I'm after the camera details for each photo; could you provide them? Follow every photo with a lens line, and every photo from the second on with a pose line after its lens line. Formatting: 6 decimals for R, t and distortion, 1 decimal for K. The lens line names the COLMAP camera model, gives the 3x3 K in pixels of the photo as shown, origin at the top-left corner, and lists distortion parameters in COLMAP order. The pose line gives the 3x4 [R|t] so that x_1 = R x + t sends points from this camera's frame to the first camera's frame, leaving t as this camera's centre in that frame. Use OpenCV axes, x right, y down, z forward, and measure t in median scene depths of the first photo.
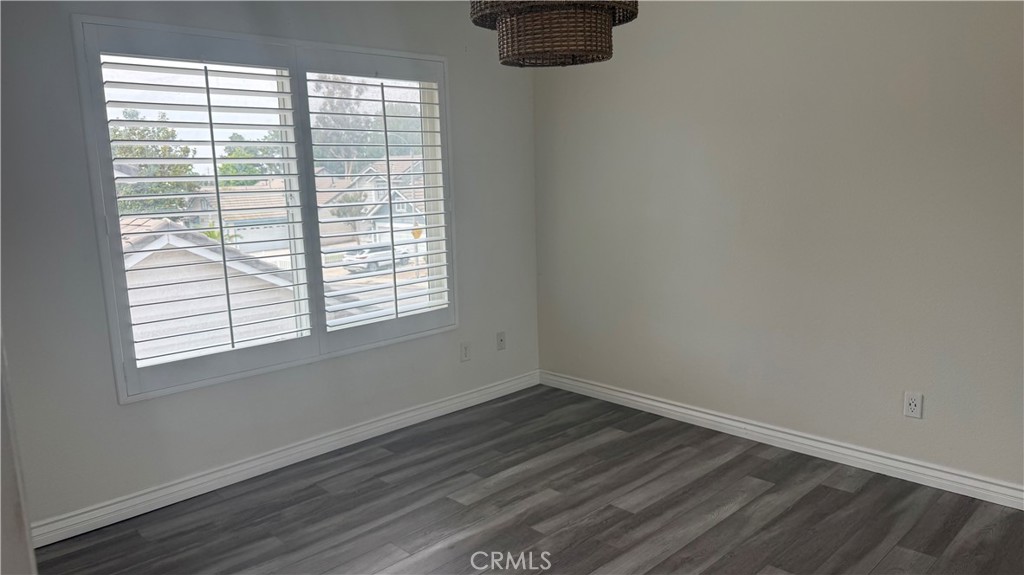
lens RADIAL K [[704.8, 0, 515.2], [0, 704.8, 293.9], [0, 0, 1]] dist [0.119782, -0.218577]
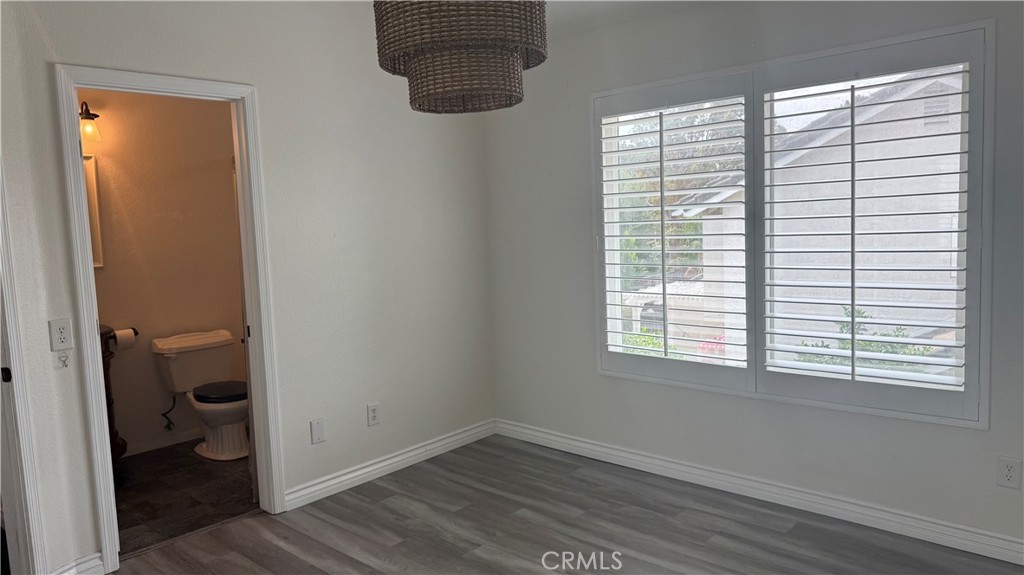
lens RADIAL K [[704.8, 0, 515.2], [0, 704.8, 293.9], [0, 0, 1]] dist [0.119782, -0.218577]
pose [[0.071080, 0.136493, -0.988088, 0.712448], [-0.132926, 0.983054, 0.126235, -0.137286], [0.988574, 0.122370, 0.088019, 0.682479]]
